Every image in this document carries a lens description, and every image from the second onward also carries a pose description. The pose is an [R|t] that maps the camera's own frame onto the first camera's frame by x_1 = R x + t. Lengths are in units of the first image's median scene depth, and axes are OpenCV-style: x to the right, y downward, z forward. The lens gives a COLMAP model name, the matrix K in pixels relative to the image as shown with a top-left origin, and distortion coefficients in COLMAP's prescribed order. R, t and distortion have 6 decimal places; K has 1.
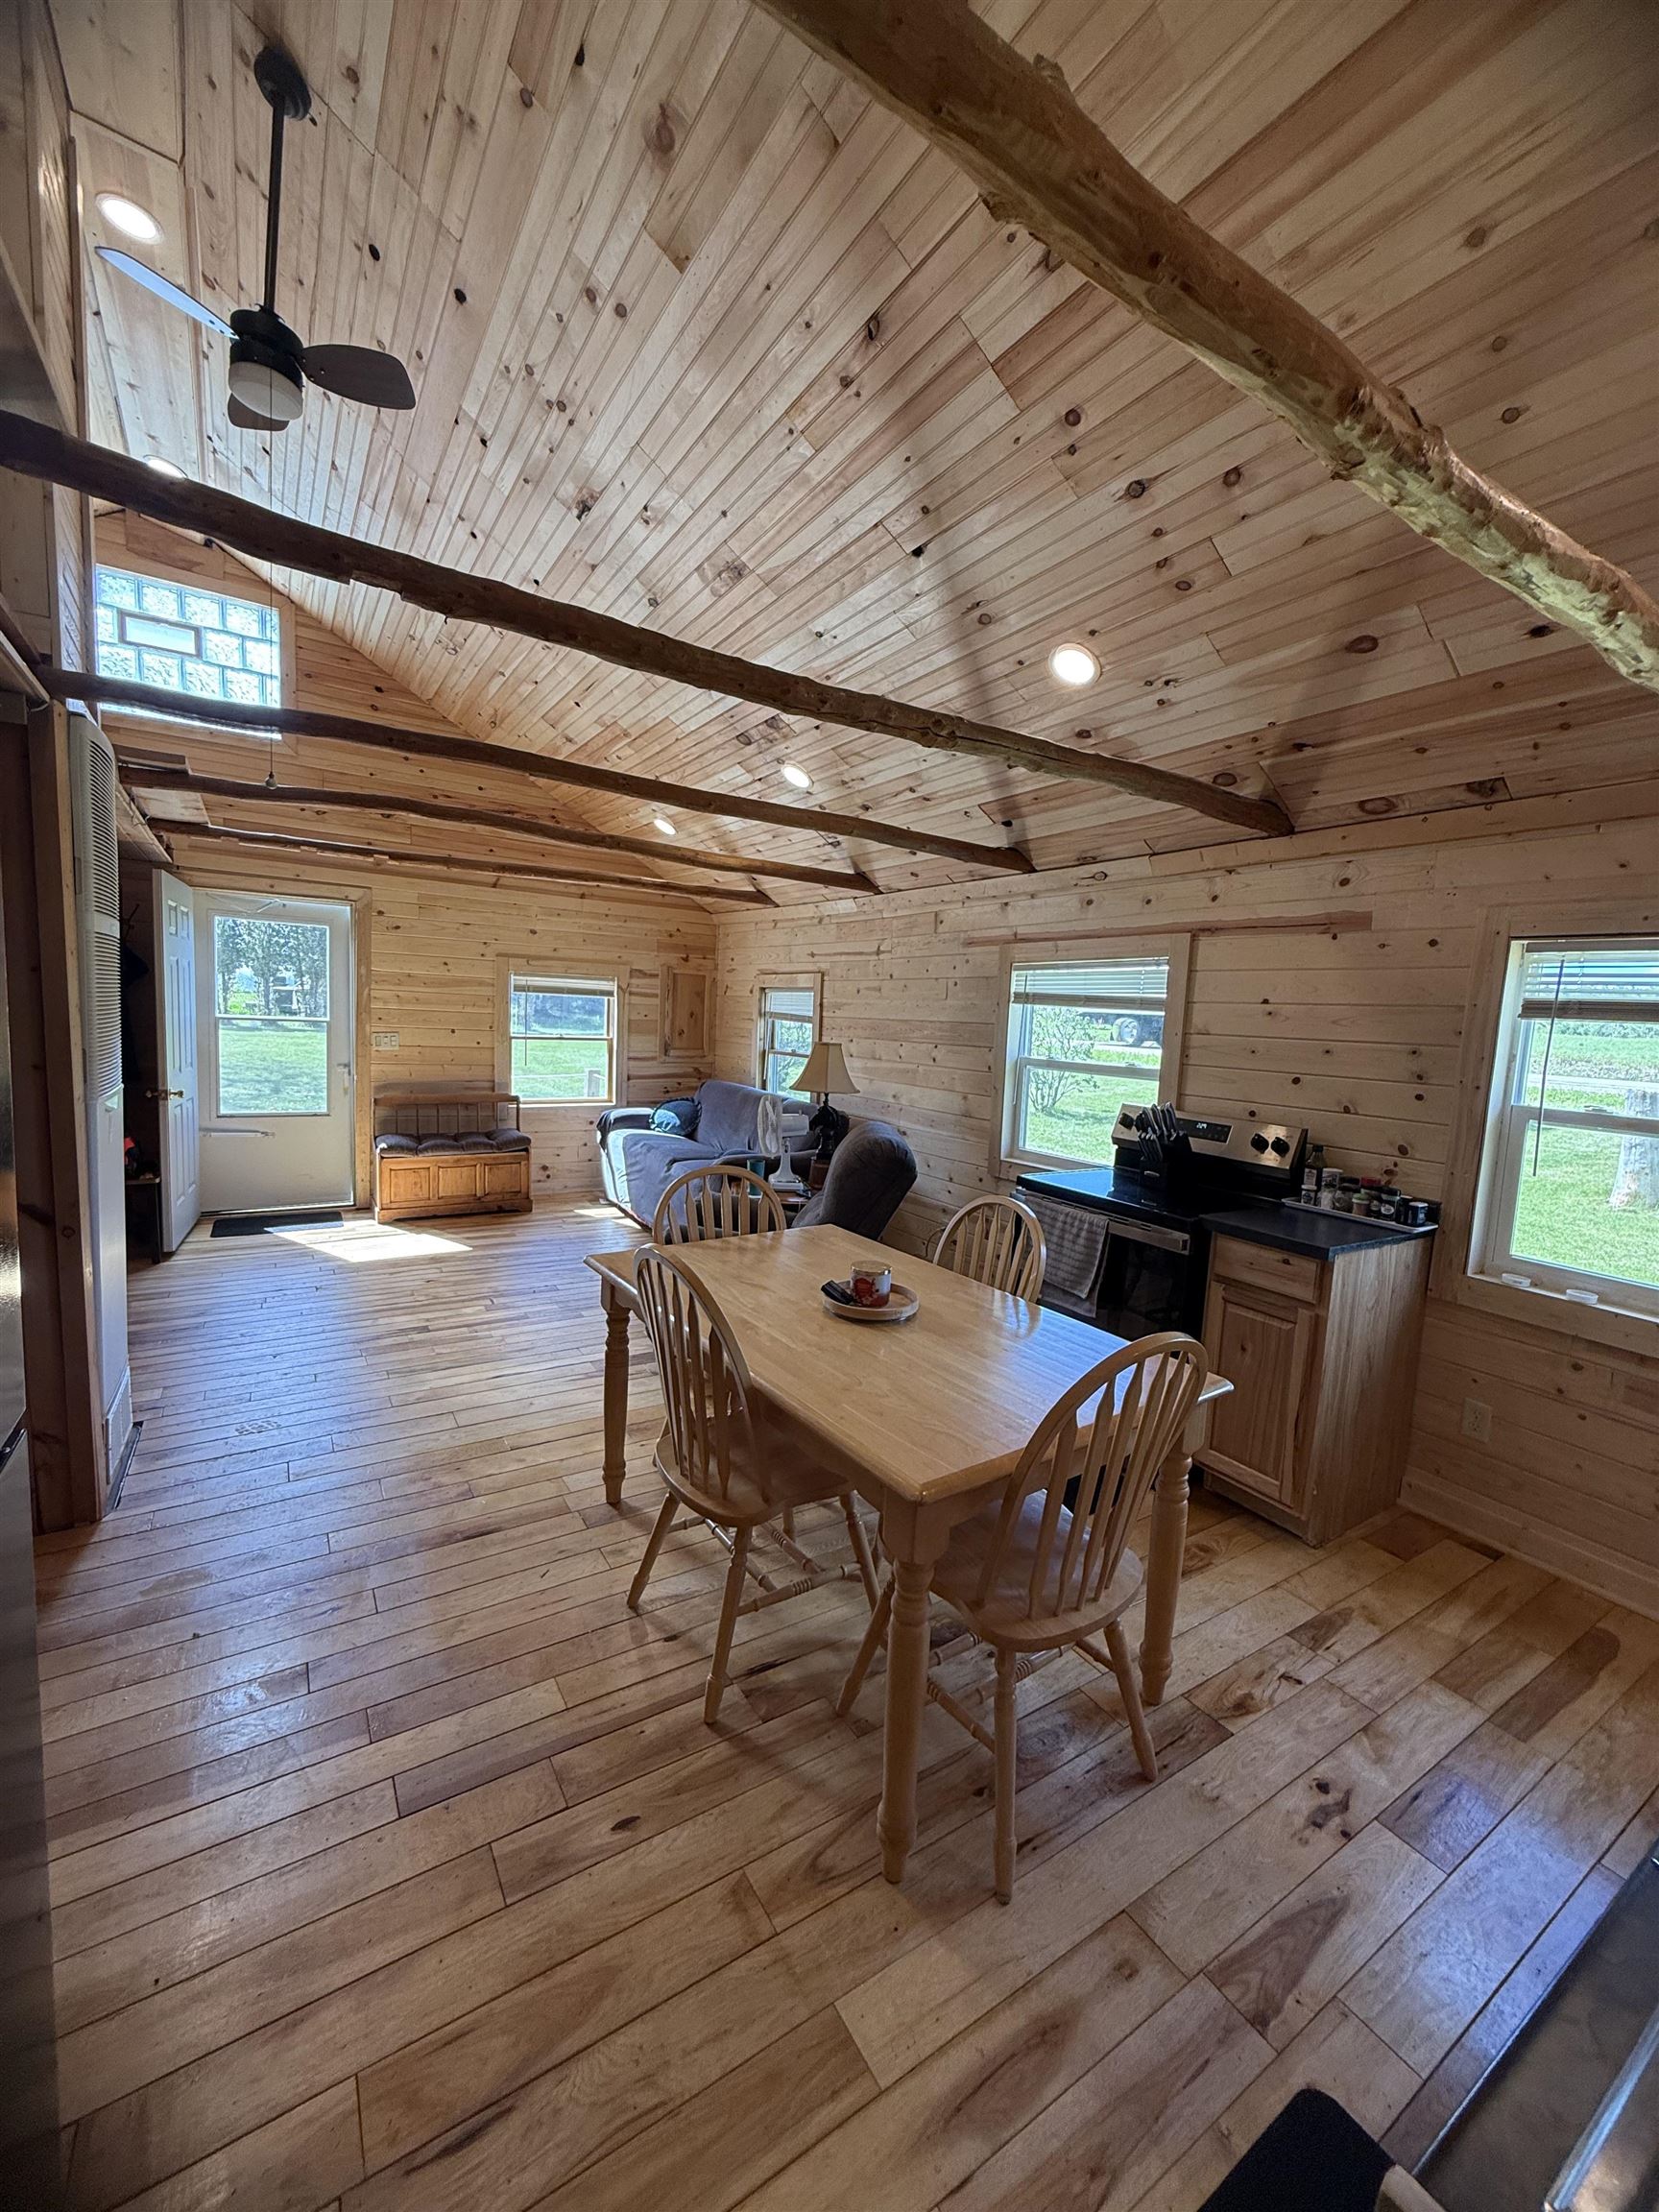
lens RADIAL K [[879.1, 0, 833.7], [0, 879.1, 1099.3], [0, 0, 1]] dist [0.000620, 0.000129]
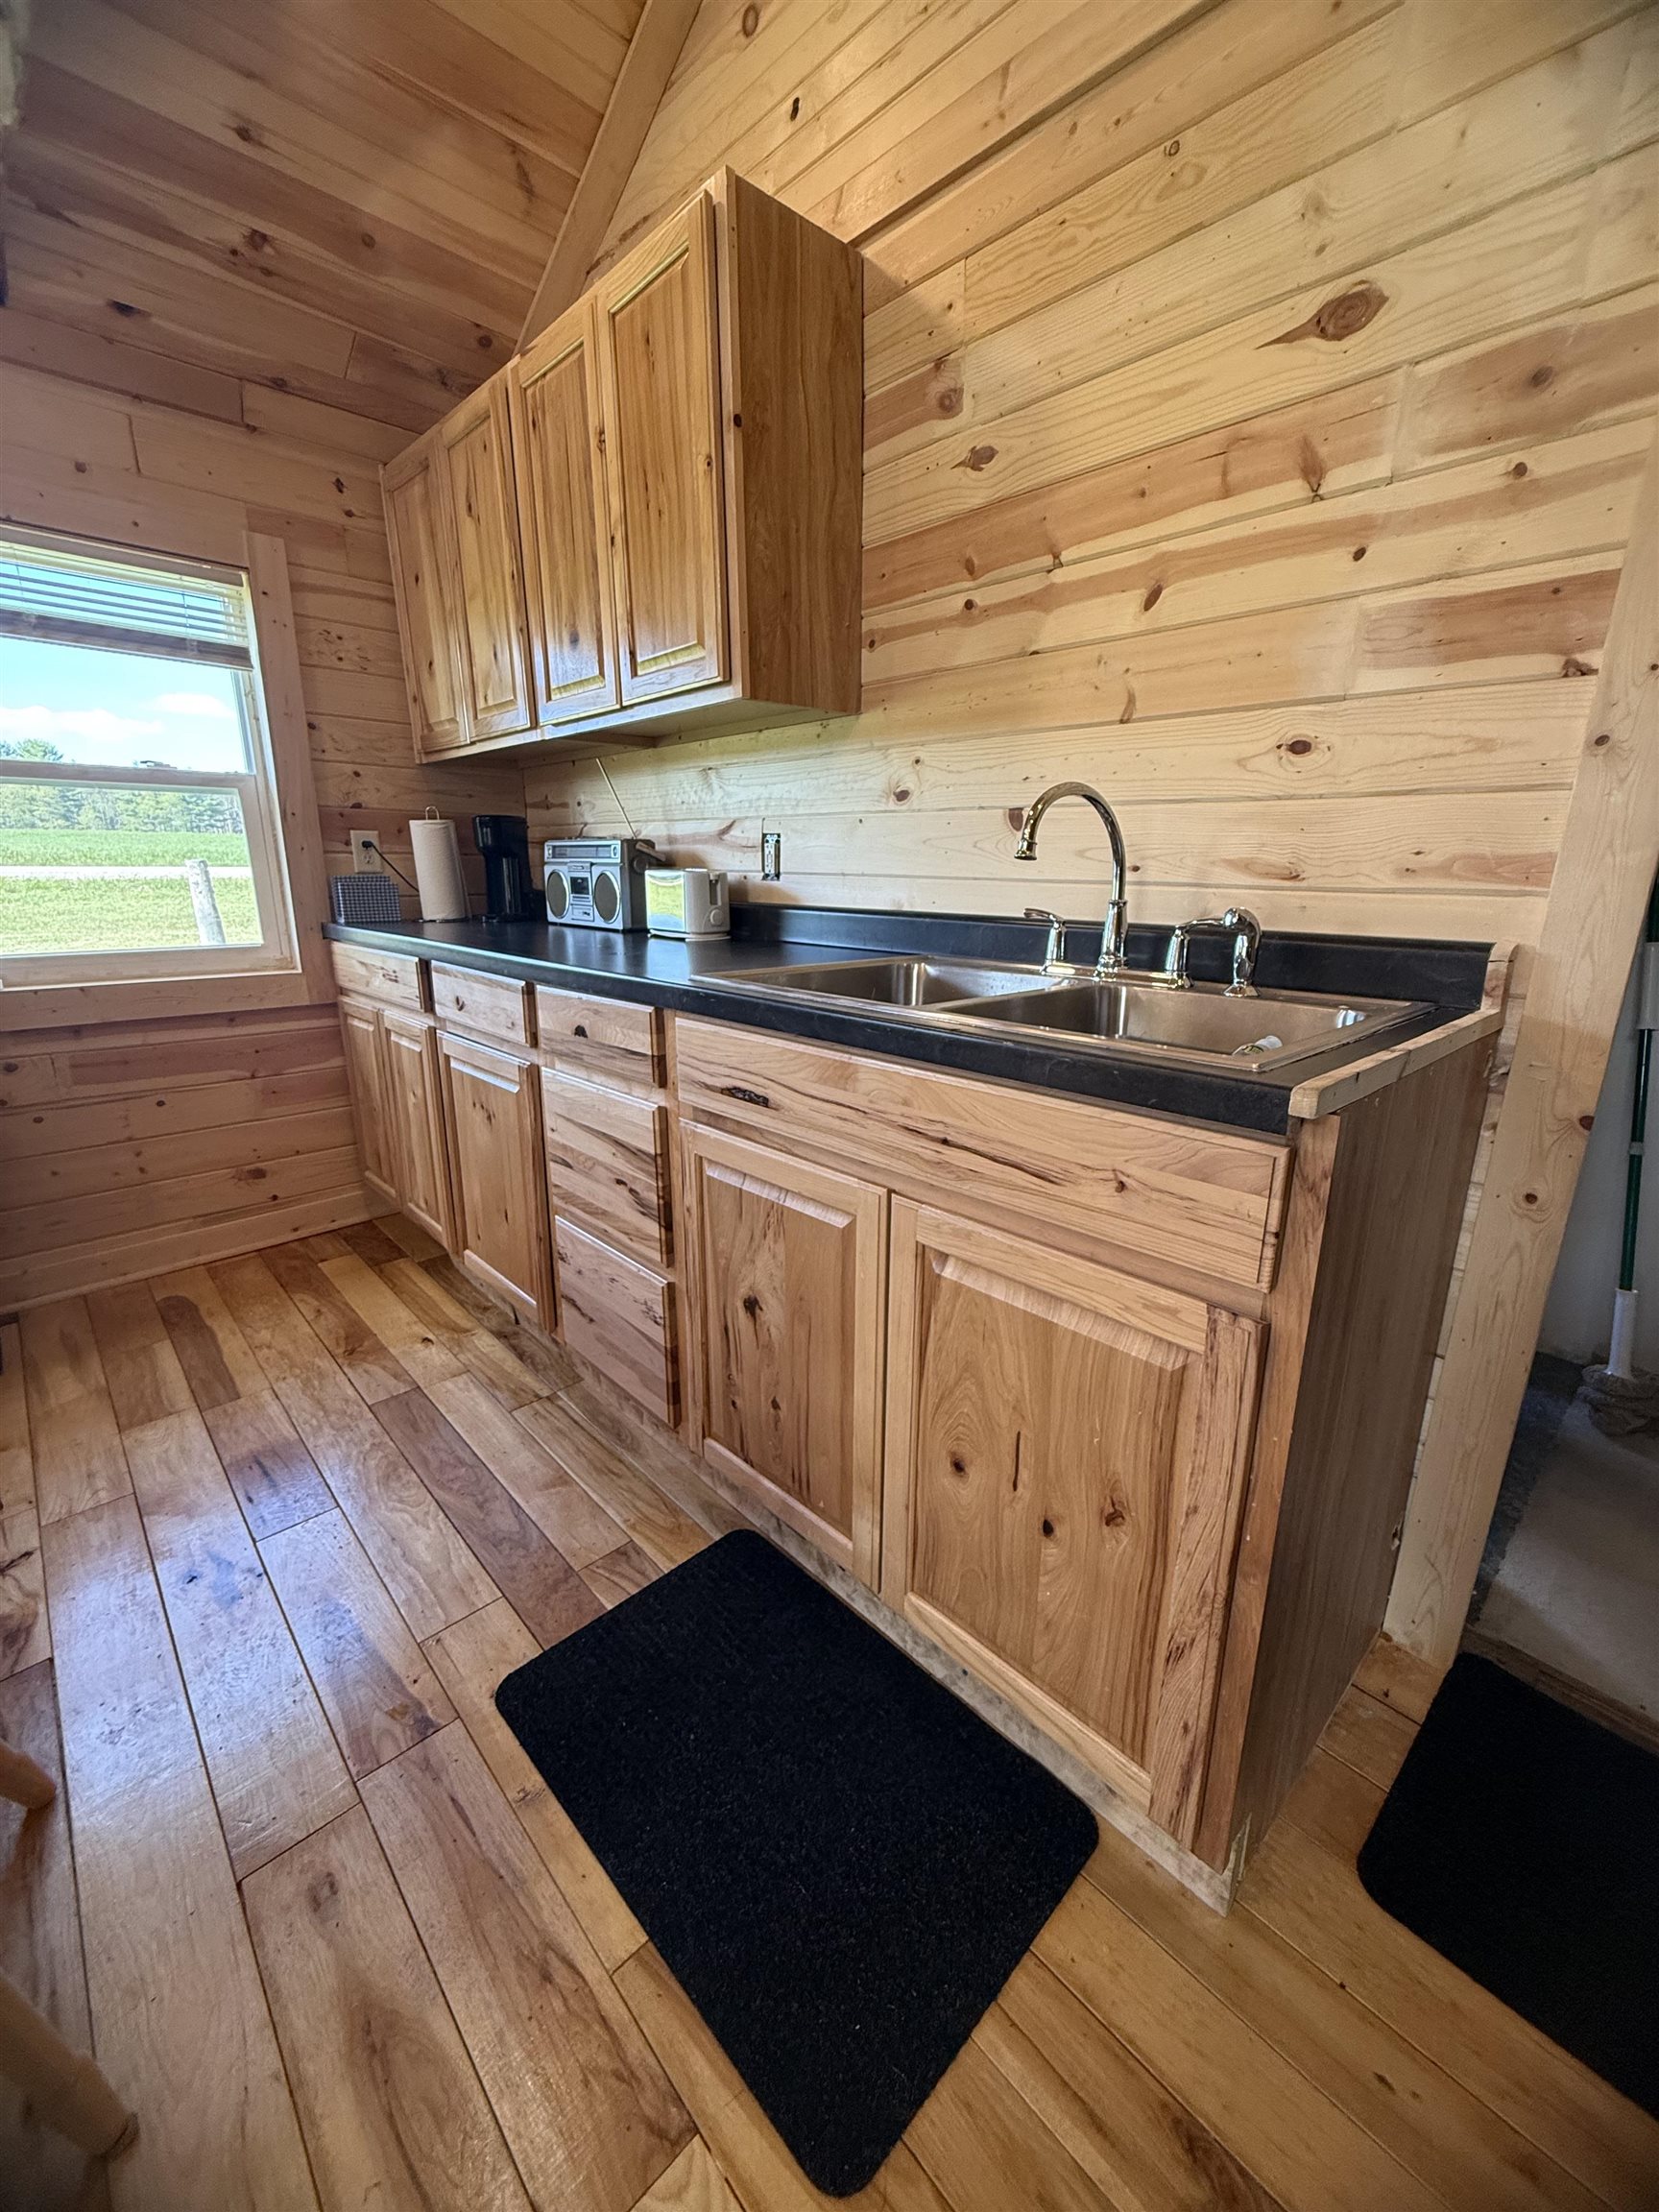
lens RADIAL K [[879.1, 0, 834.5], [0, 879.1, 1099.6], [0, 0, 1]] dist [0.000620, 0.000129]
pose [[-0.191911, -0.305190, 0.932753, -0.108337], [0.079654, 0.942440, 0.324748, 0.116348], [-0.978175, 0.136620, -0.156555, 0.345165]]
